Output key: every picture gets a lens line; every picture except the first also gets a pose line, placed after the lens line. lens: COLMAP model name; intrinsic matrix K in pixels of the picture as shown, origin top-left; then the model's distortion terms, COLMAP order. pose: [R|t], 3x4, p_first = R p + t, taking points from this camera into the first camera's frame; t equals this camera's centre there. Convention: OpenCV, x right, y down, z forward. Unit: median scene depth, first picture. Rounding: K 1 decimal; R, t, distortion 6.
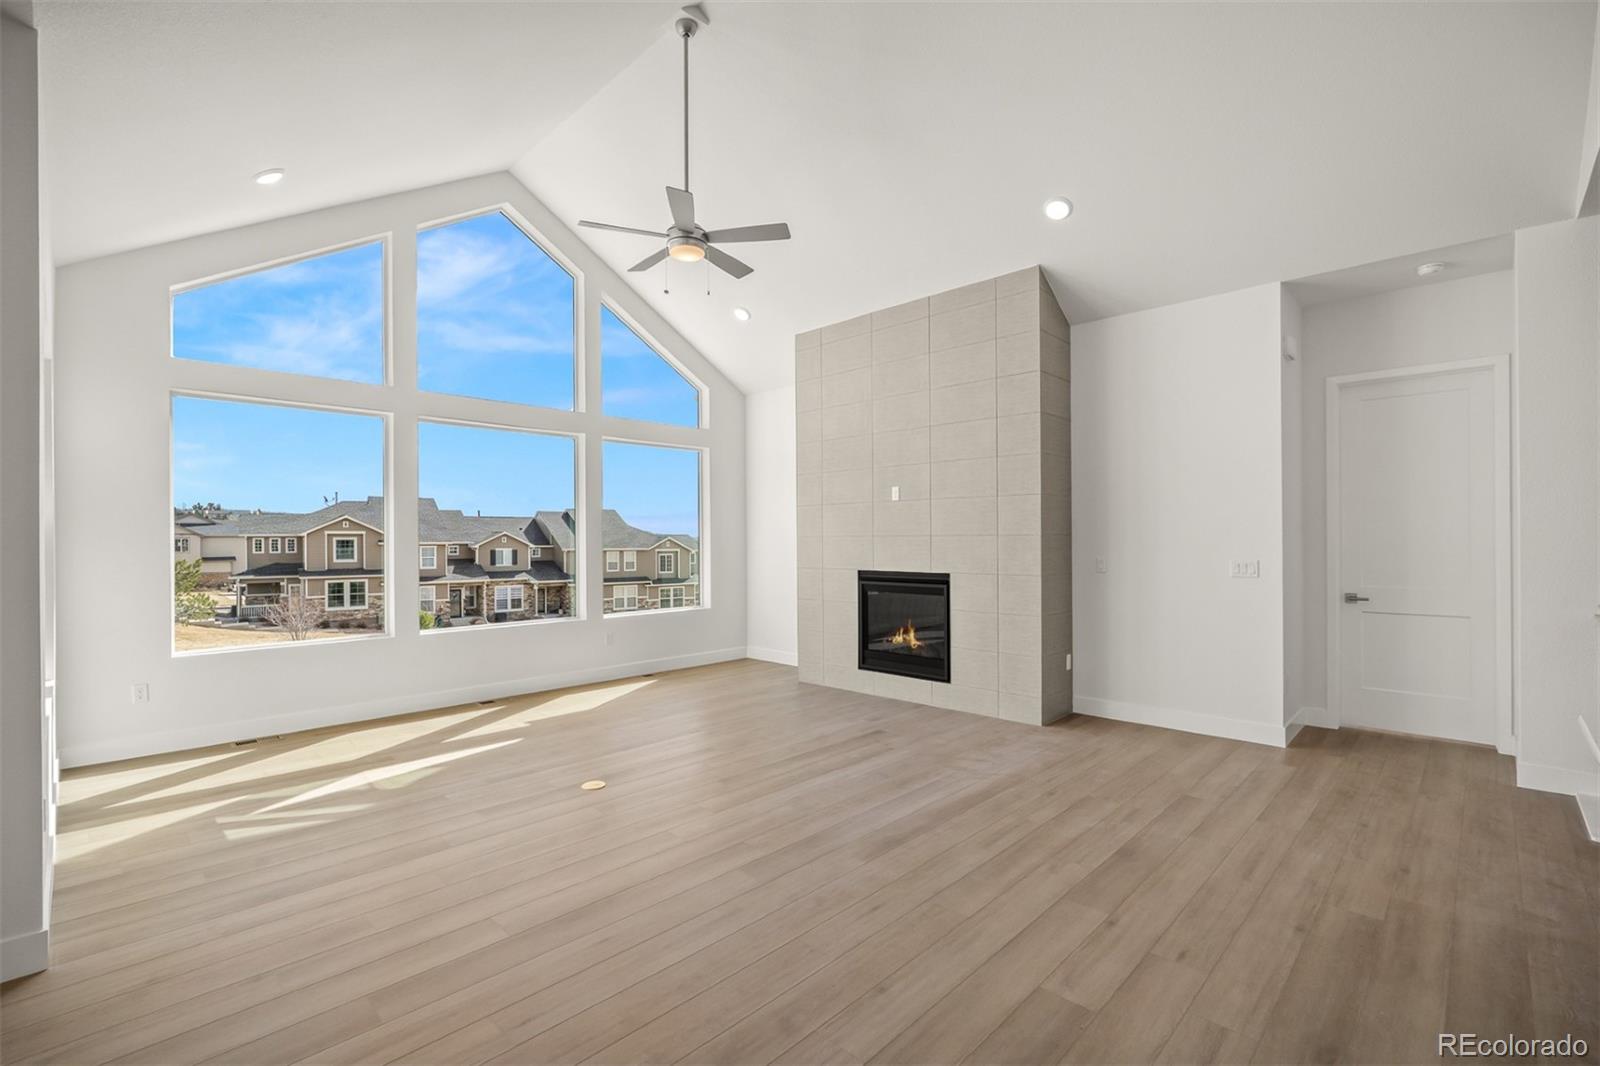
lens RADIAL K [[709.5, 0, 796.0], [0, 709.5, 538.0], [0, 0, 1]] dist [-0.001884, -0.000144]
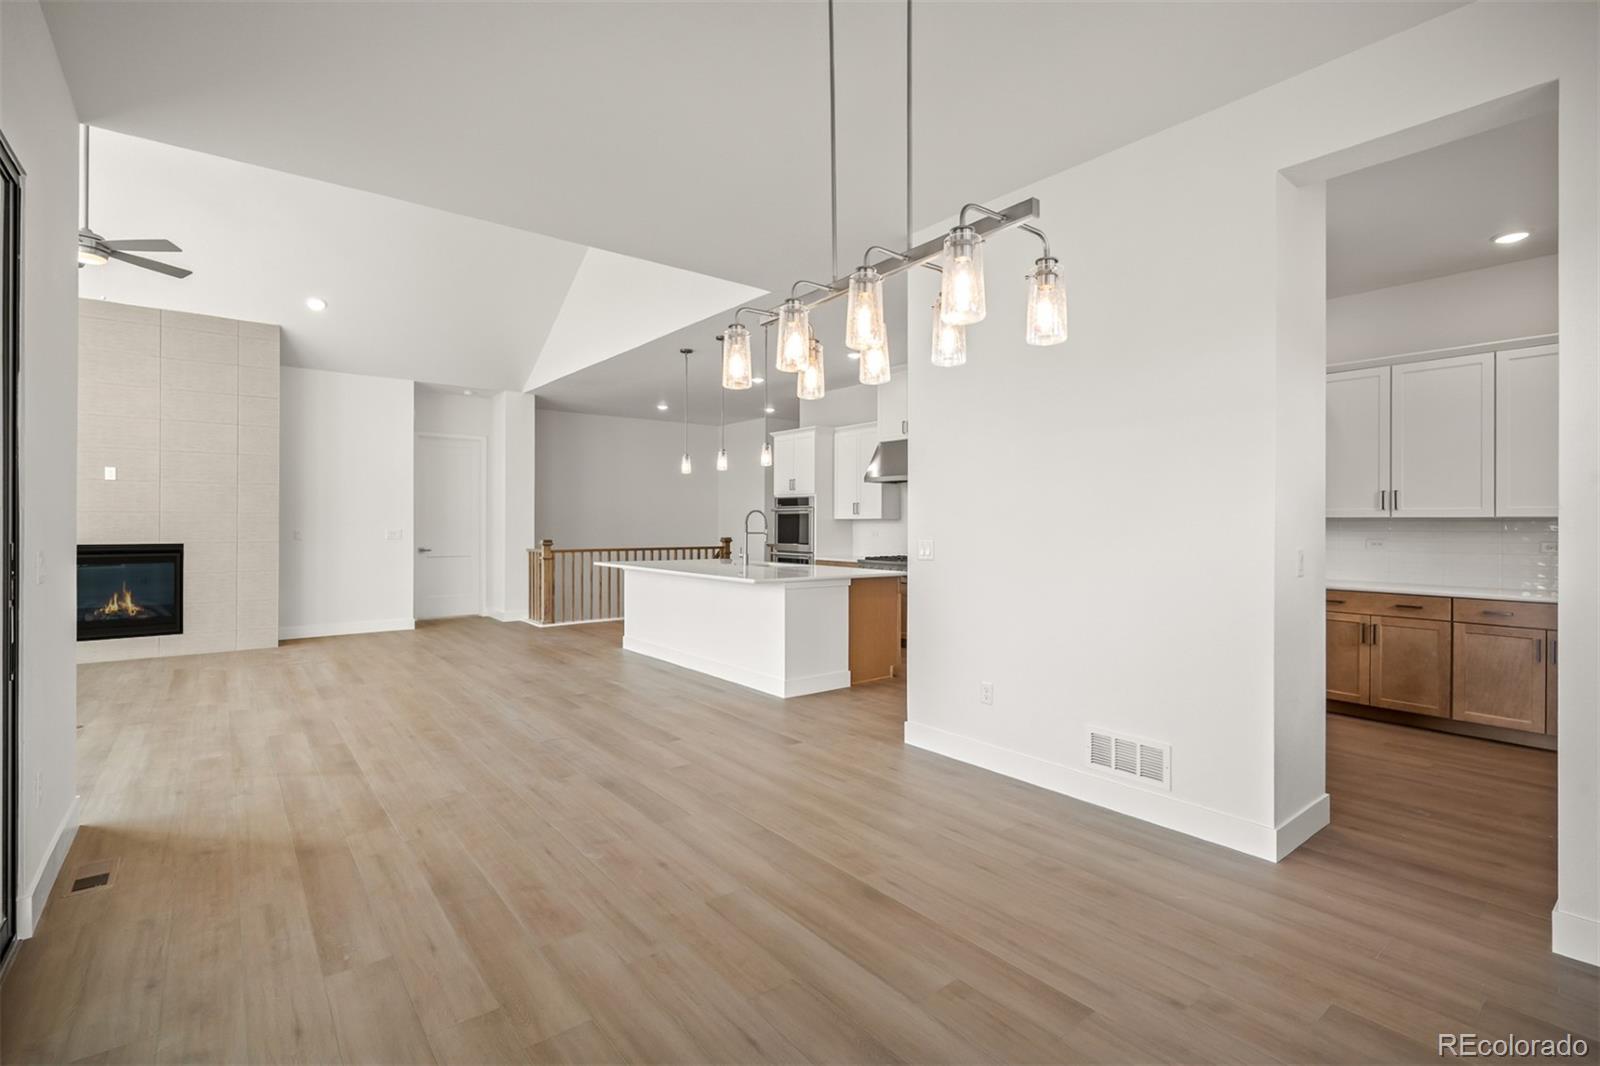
lens RADIAL K [[735.1, 0, 800.7], [0, 735.1, 521.6], [0, 0, 1]] dist [-0.000977, -0.001562]
pose [[0.127284, 0.006585, 0.991844, -0.813672], [-0.005834, 0.999966, -0.005890, 0.011567], [-0.991849, -0.005036, 0.127318, -0.192553]]
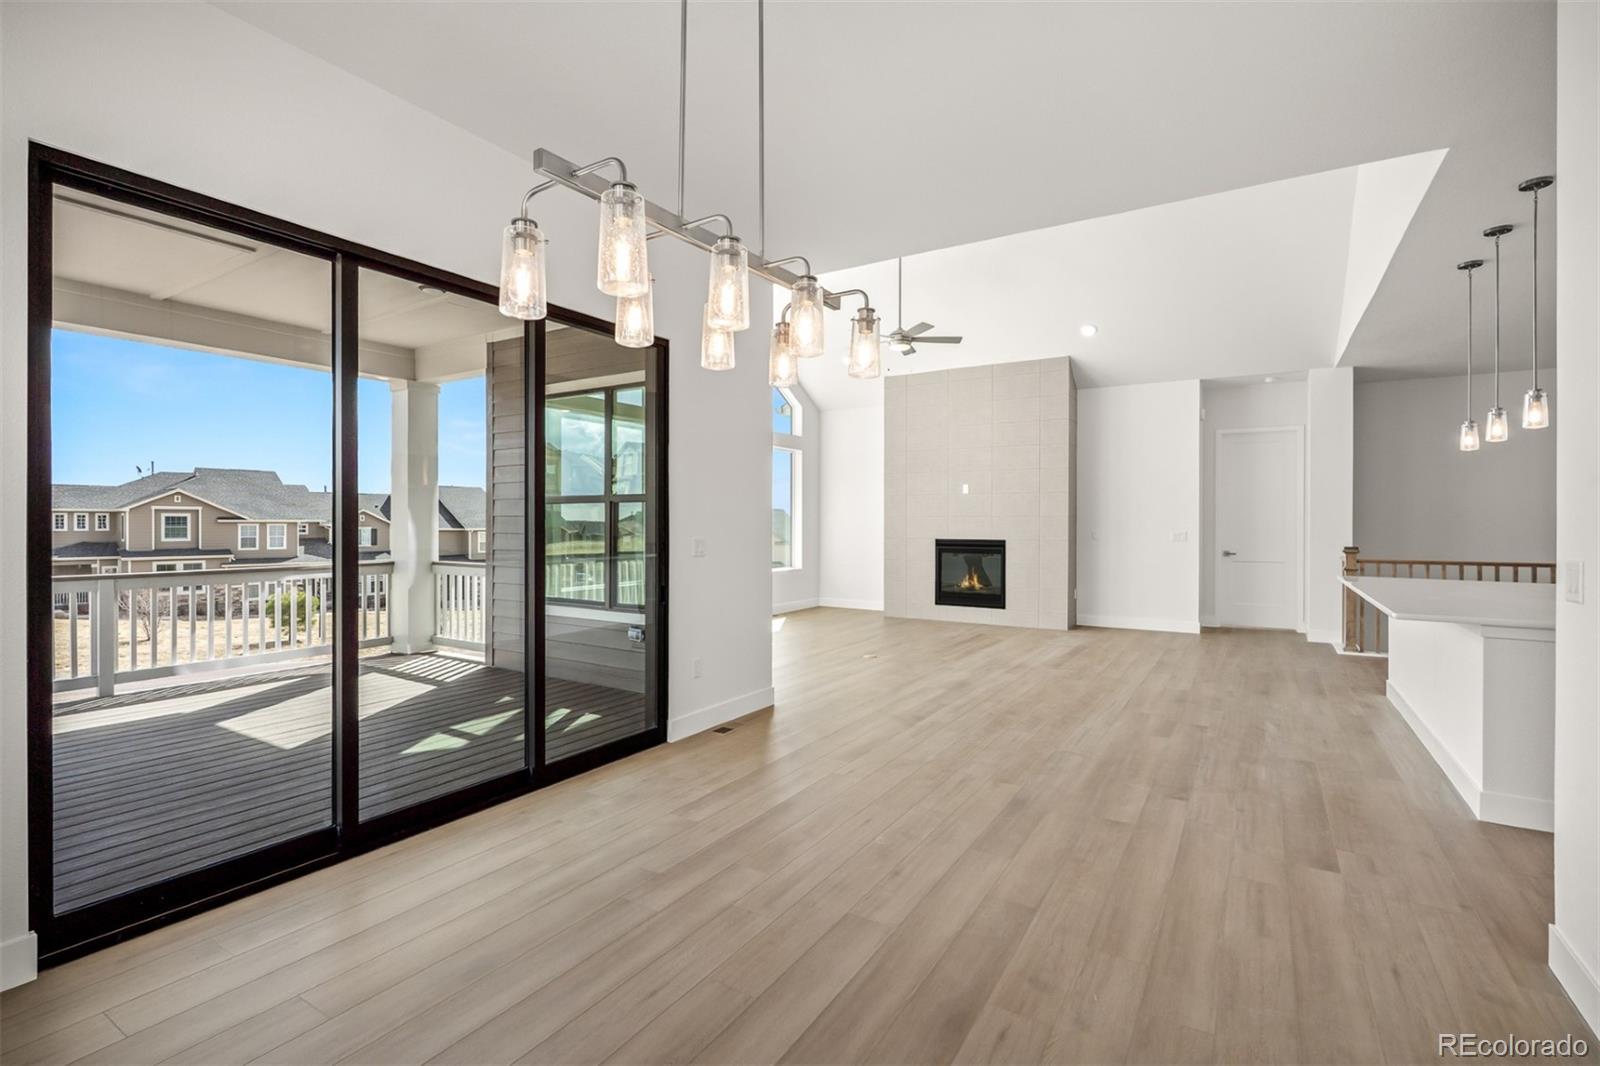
lens RADIAL K [[735.1, 0, 797.0], [0, 735.1, 520.9], [0, 0, 1]] dist [-0.000977, -0.001562]
pose [[0.977156, 0.009146, 0.212326, -0.534355], [-0.009342, 0.999956, -0.000080, 0.009770], [-0.212318, -0.001905, 0.977199, -0.462810]]
